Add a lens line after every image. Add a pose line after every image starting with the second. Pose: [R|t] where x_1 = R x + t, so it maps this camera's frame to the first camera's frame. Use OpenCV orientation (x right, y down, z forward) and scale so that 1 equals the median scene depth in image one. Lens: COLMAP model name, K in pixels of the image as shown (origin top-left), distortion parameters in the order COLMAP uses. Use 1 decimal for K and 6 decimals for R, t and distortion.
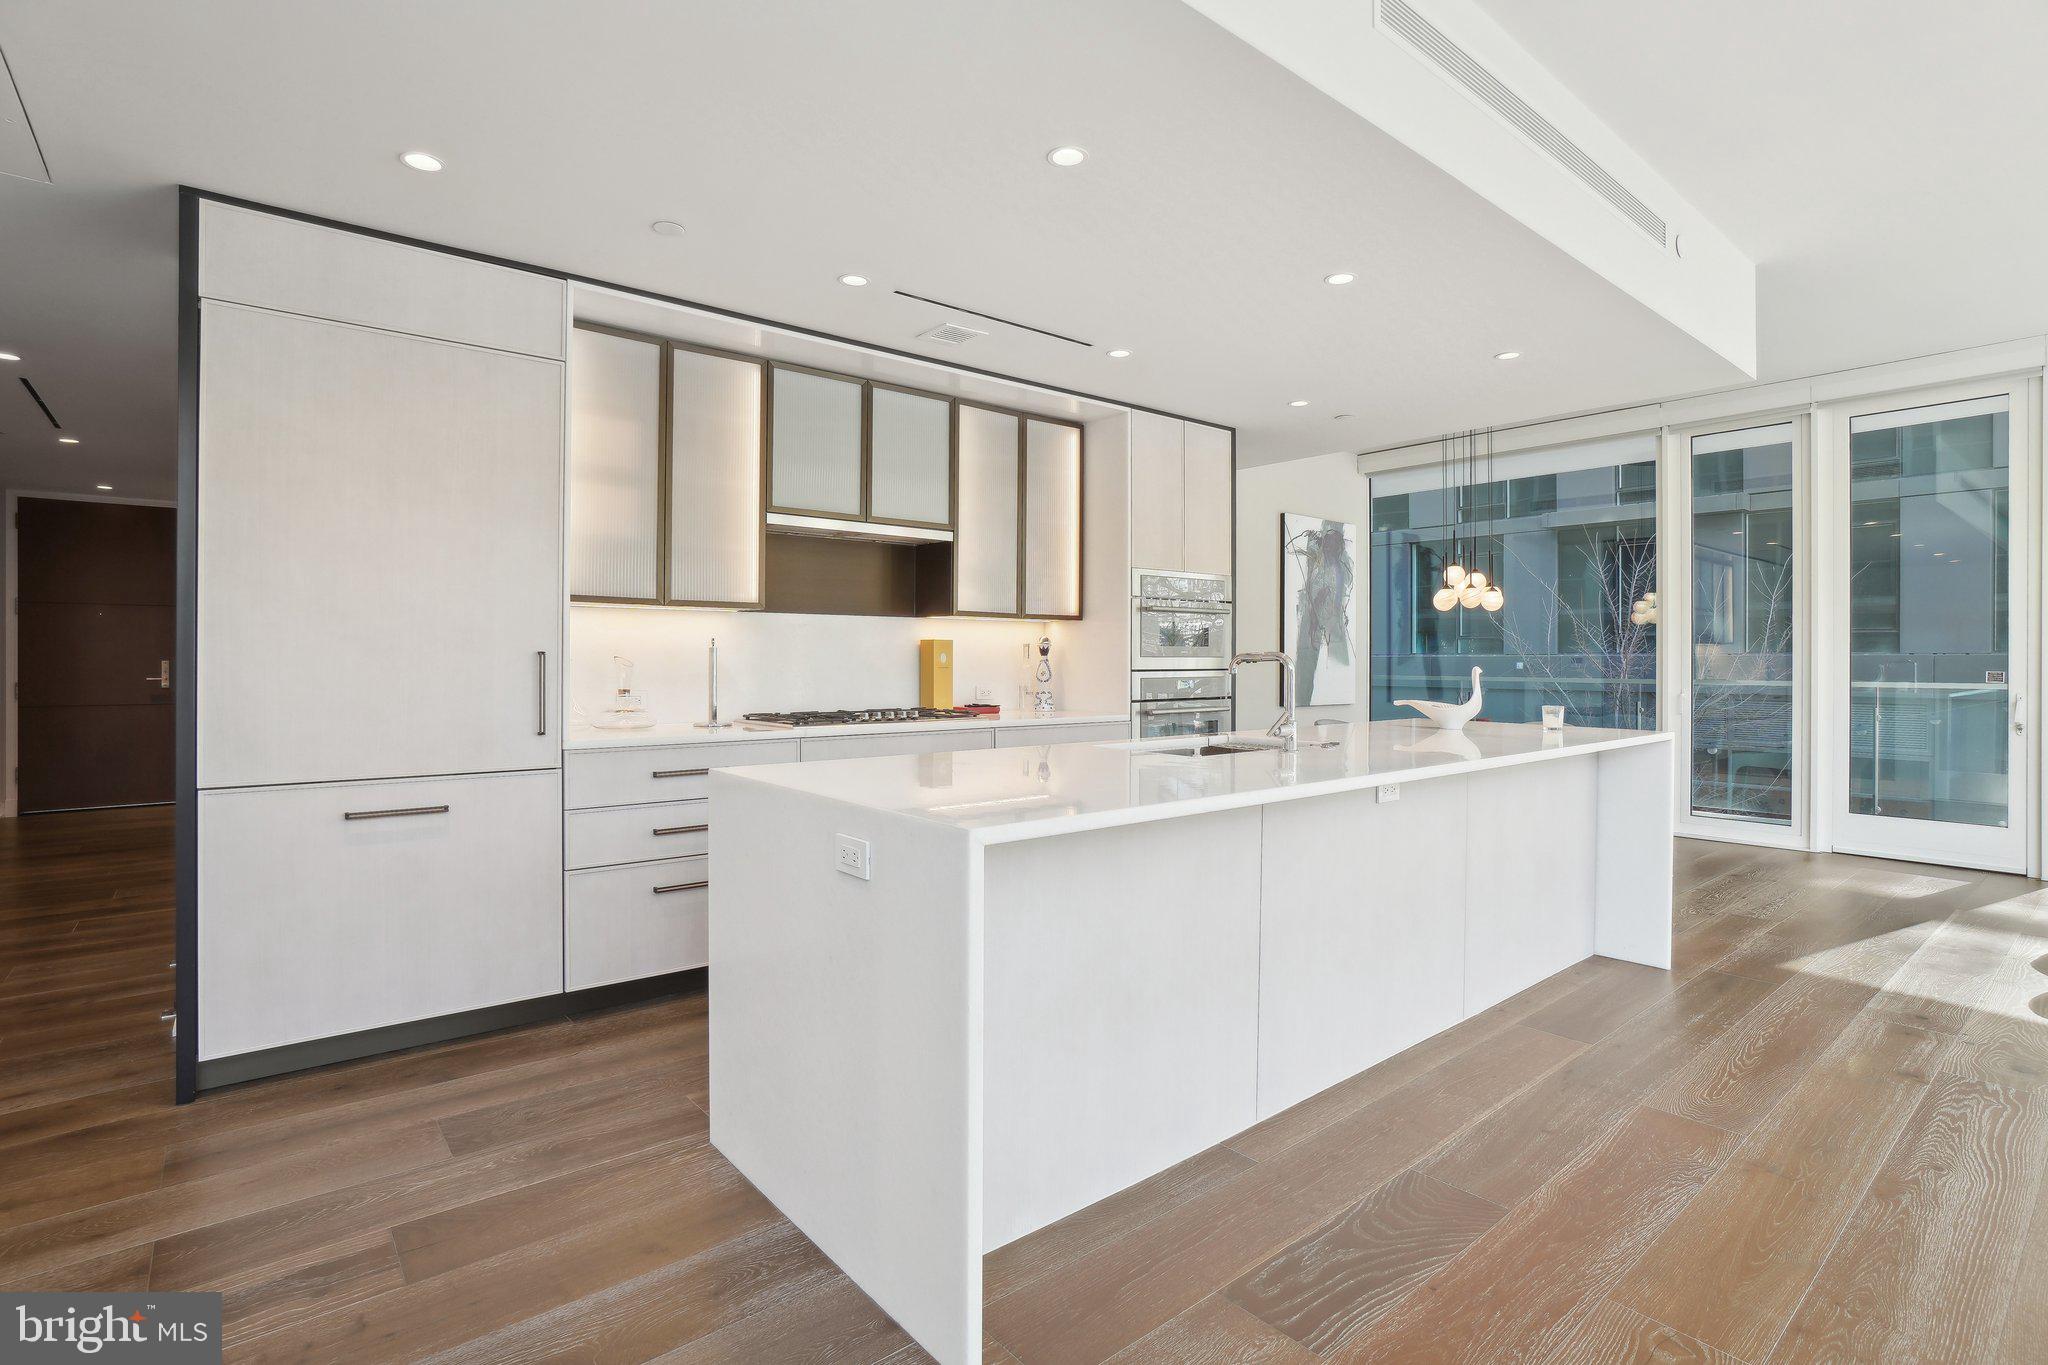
lens RADIAL K [[973.4, 0, 1013.4], [0, 973.4, 673.5], [0, 0, 1]] dist [-0.036728, 0.008297]
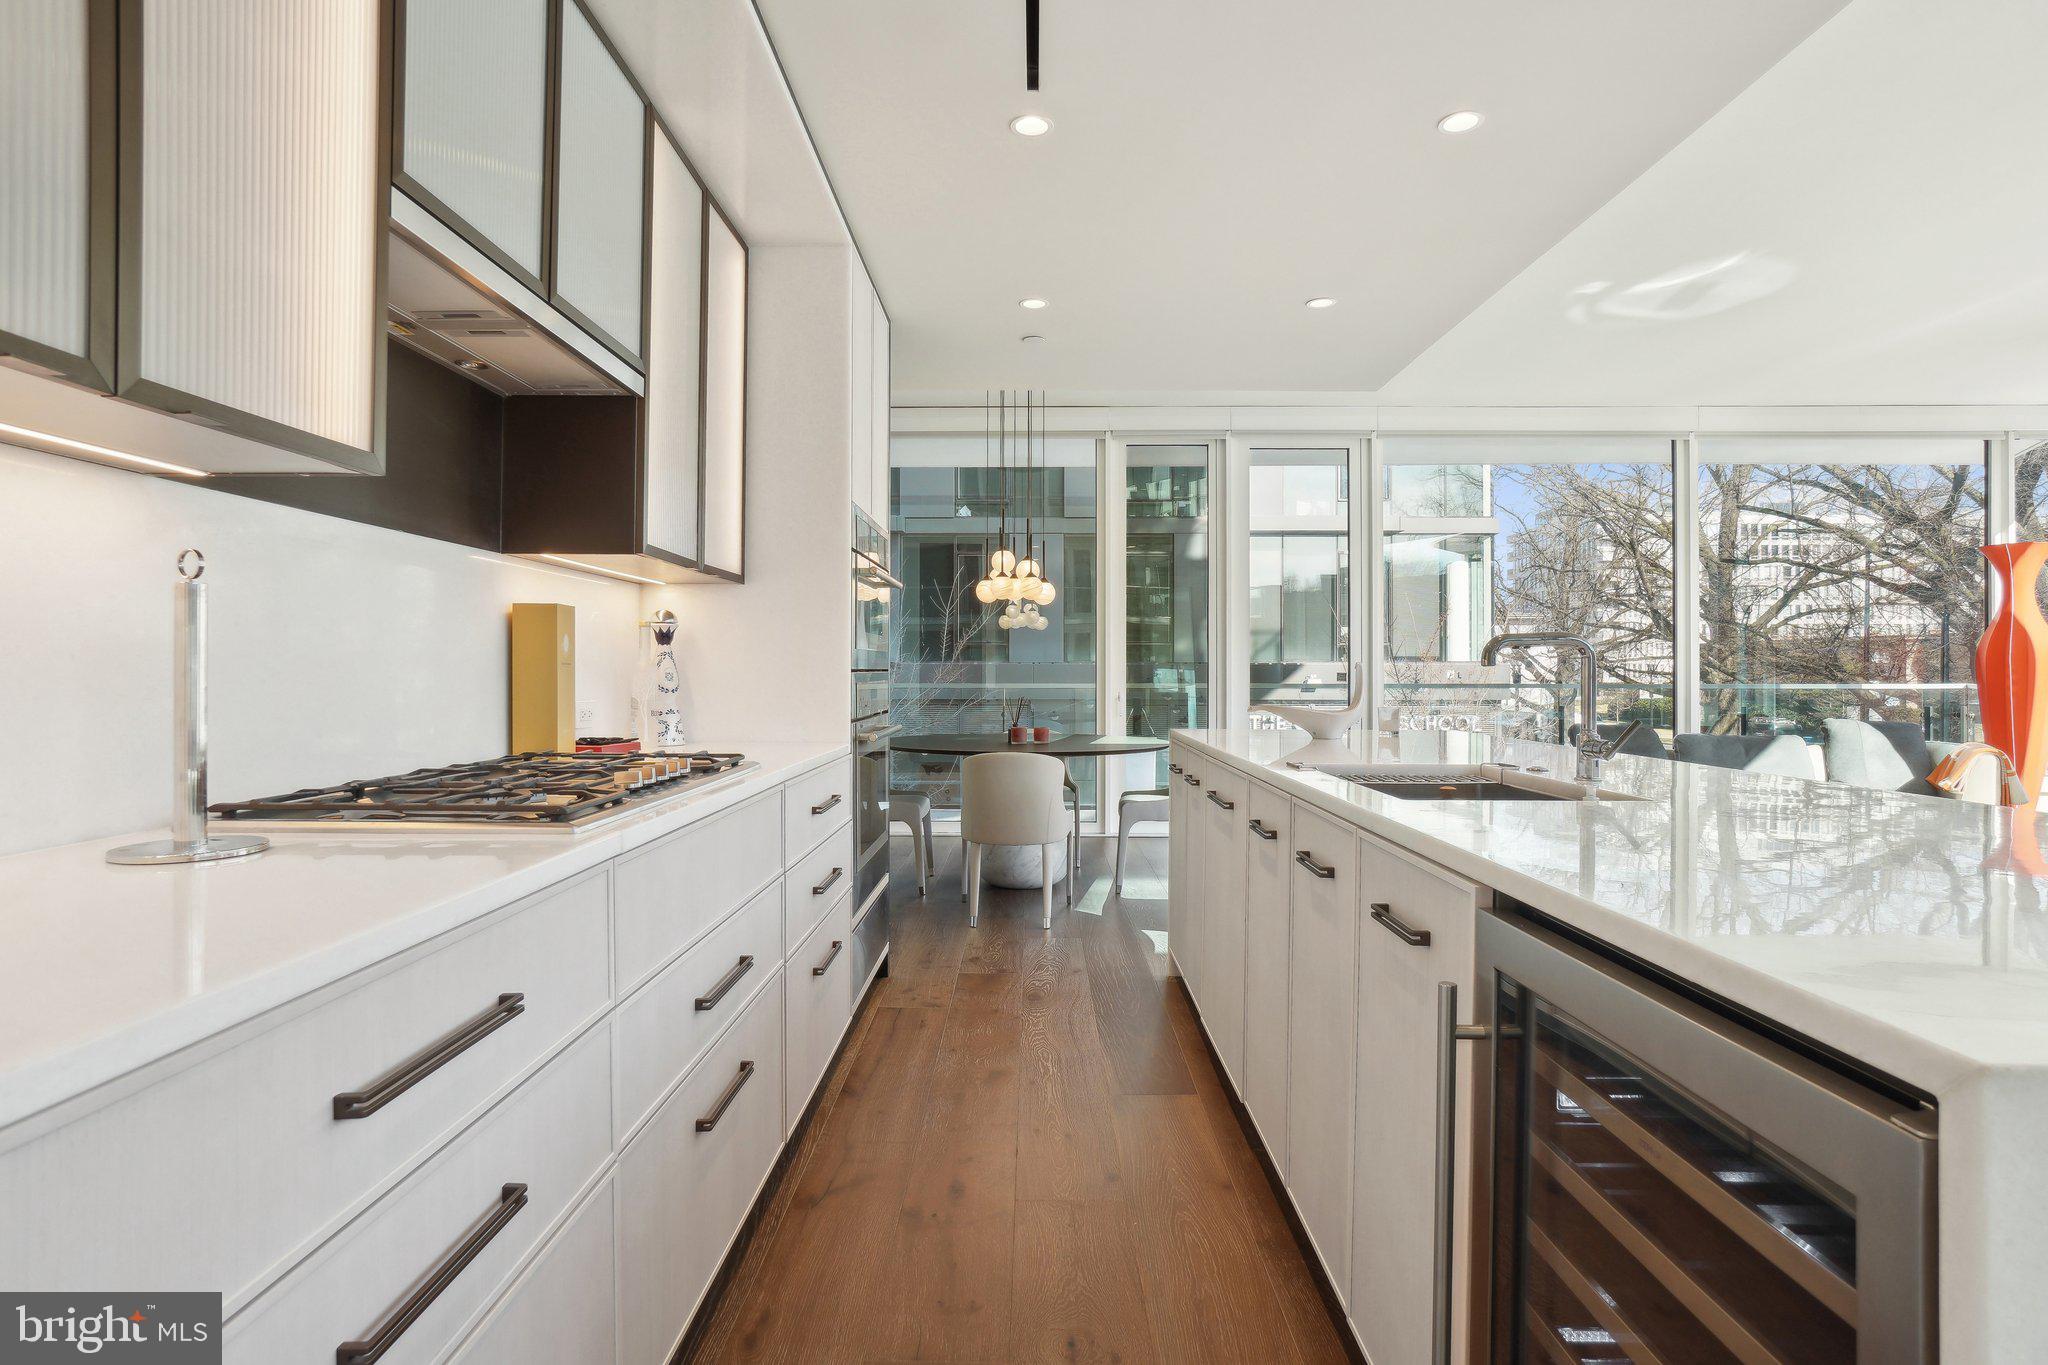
lens RADIAL K [[1057.5, 0, 1001.7], [0, 1057.5, 680.4], [0, 0, 1]] dist [-0.015811, -0.003621]
pose [[0.666013, -0.000491, 0.745940, -0.349708], [0.010413, 0.999908, -0.008639, 0.010388], [-0.745867, 0.013521, 0.665958, 0.544460]]
